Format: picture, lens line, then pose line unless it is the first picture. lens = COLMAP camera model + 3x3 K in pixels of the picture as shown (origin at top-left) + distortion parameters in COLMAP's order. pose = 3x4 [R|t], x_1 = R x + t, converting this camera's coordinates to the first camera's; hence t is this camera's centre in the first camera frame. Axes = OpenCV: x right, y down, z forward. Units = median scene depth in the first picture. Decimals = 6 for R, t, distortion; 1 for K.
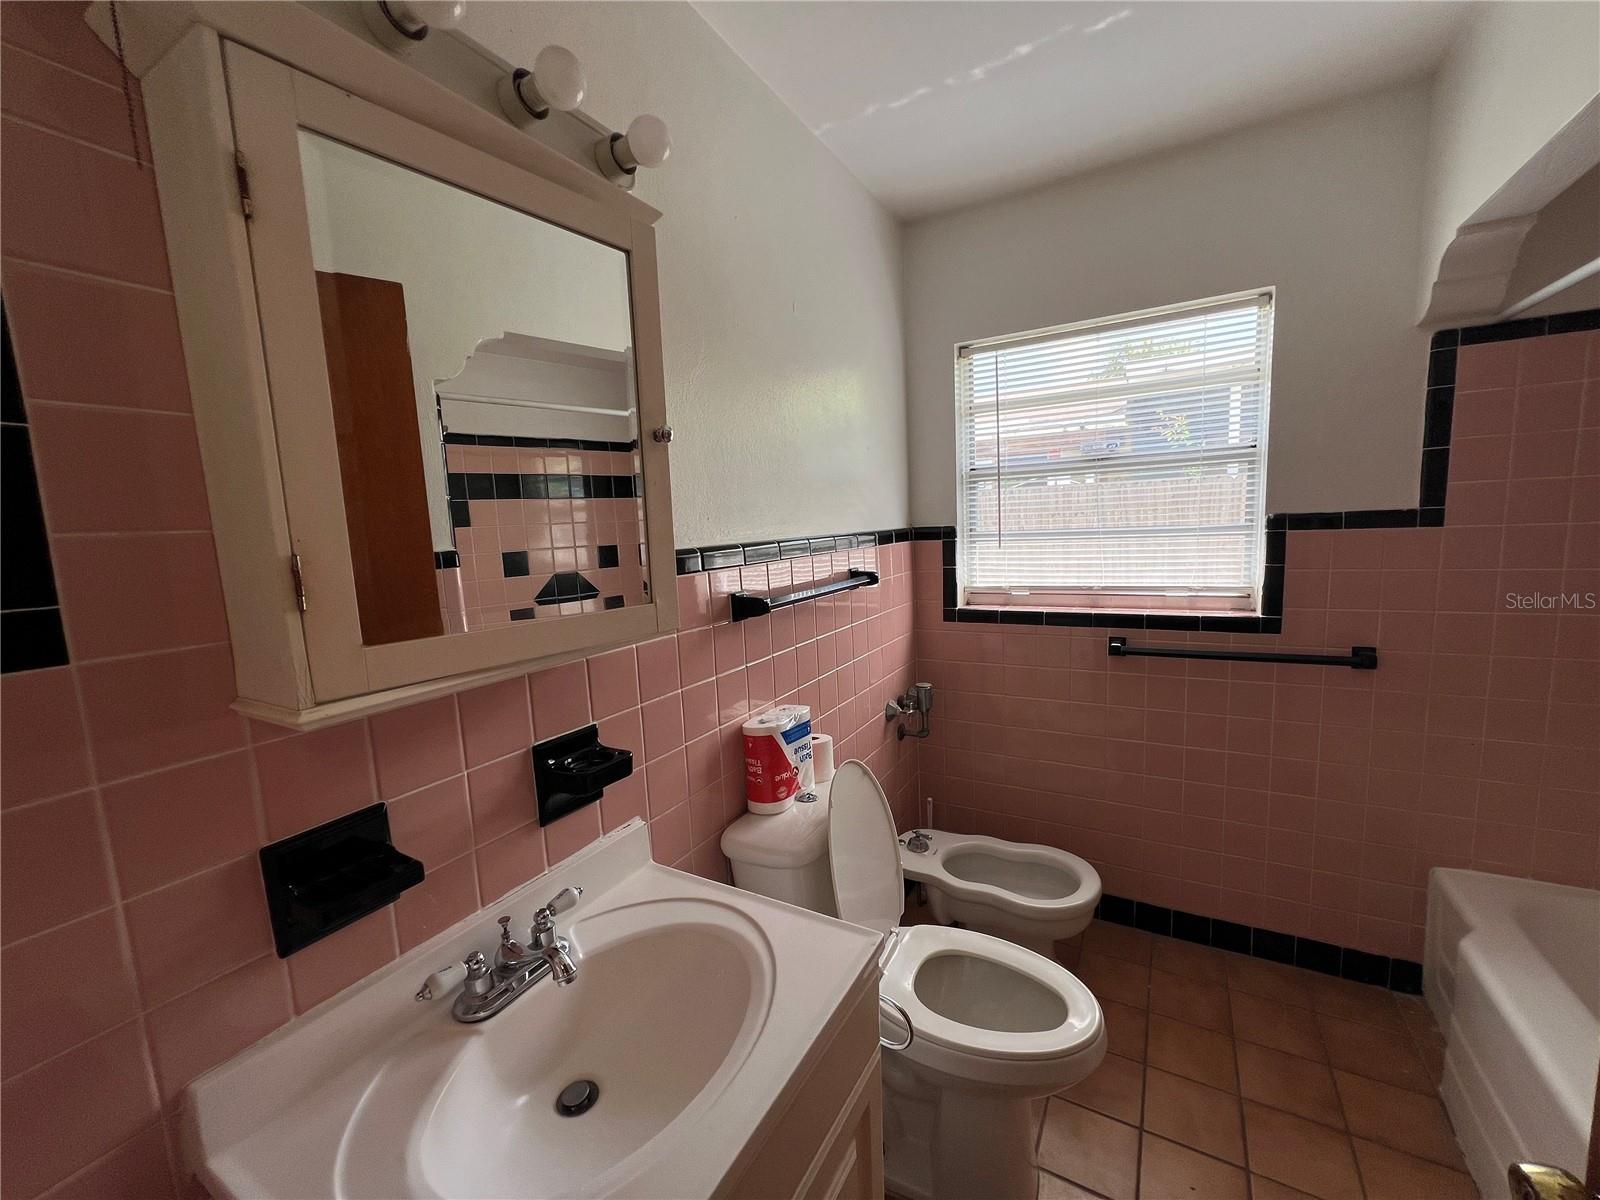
lens RADIAL K [[639.8, 0, 800.0], [0, 639.8, 603.7], [0, 0, 1]] dist [-0.002021, 0.000374]
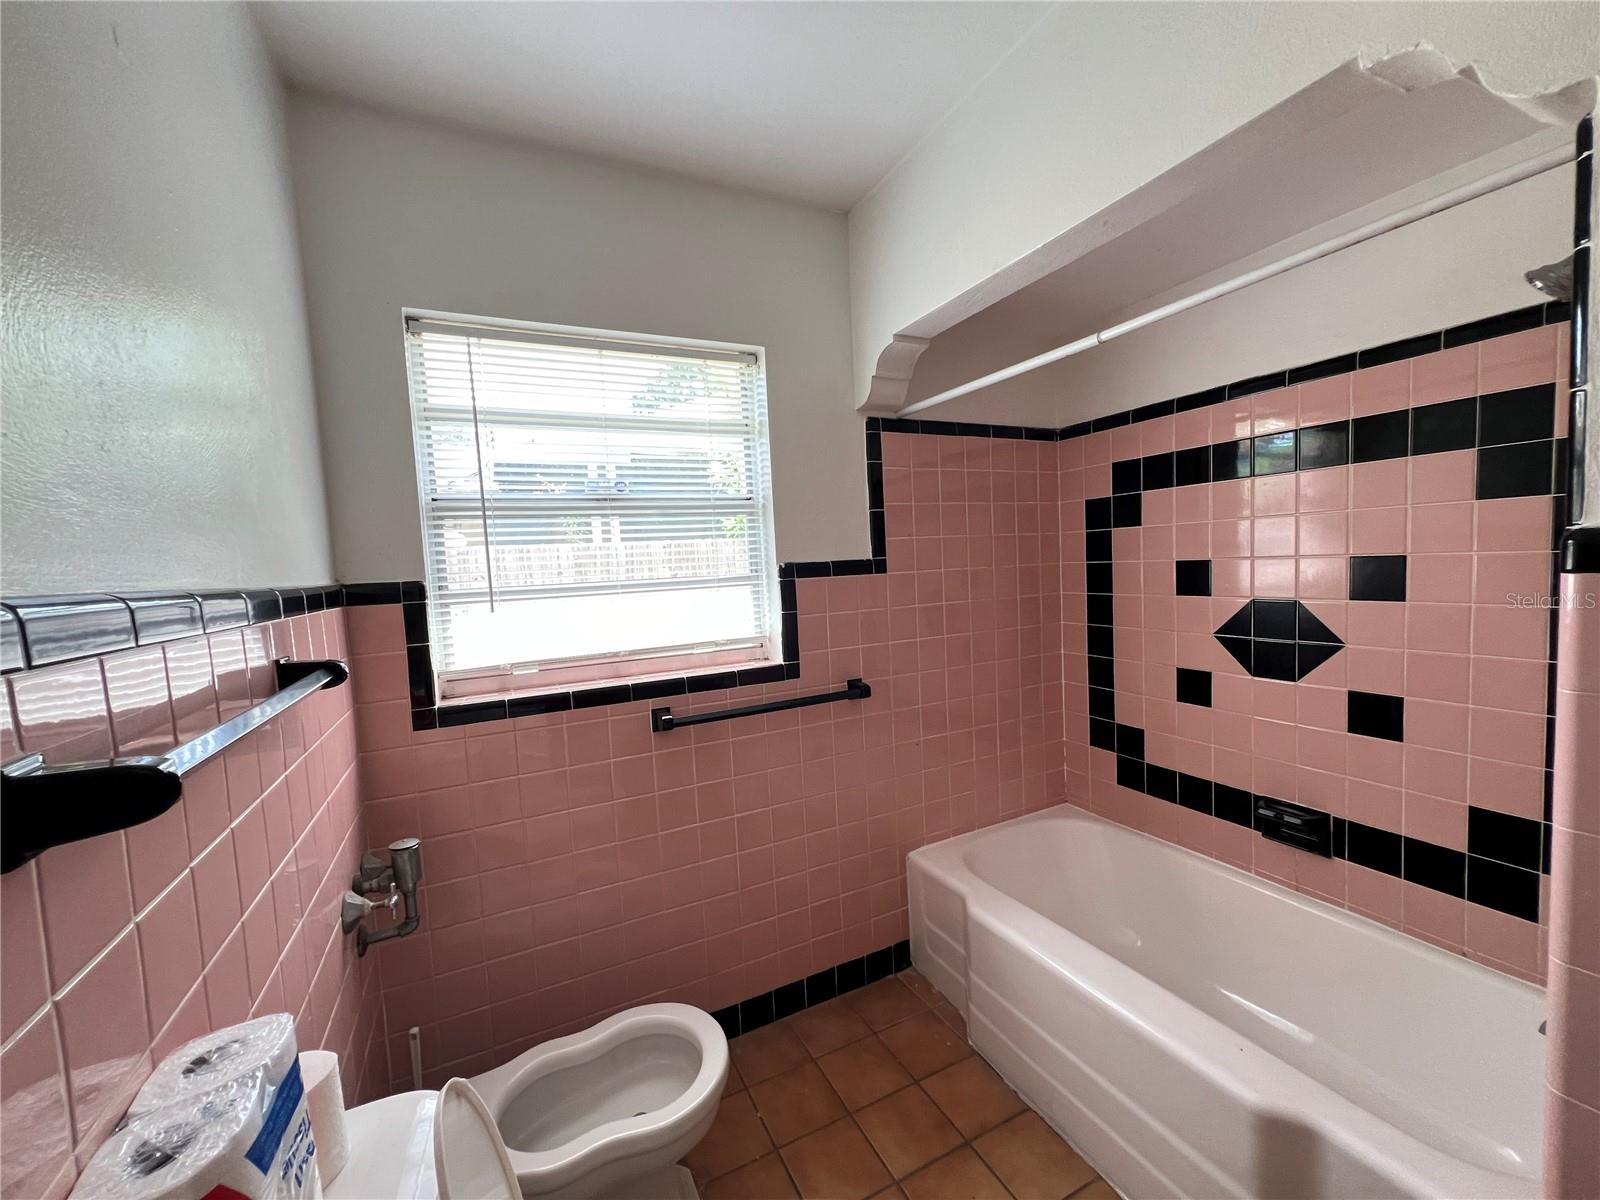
lens RADIAL K [[639.8, 0, 800.0], [0, 639.8, 603.7], [0, 0, 1]] dist [-0.002021, 0.000374]
pose [[0.561097, -0.033203, 0.827084, -0.091118], [0.128873, 0.990515, -0.047664, -0.020468], [-0.817656, 0.133333, 0.560054, 0.366346]]
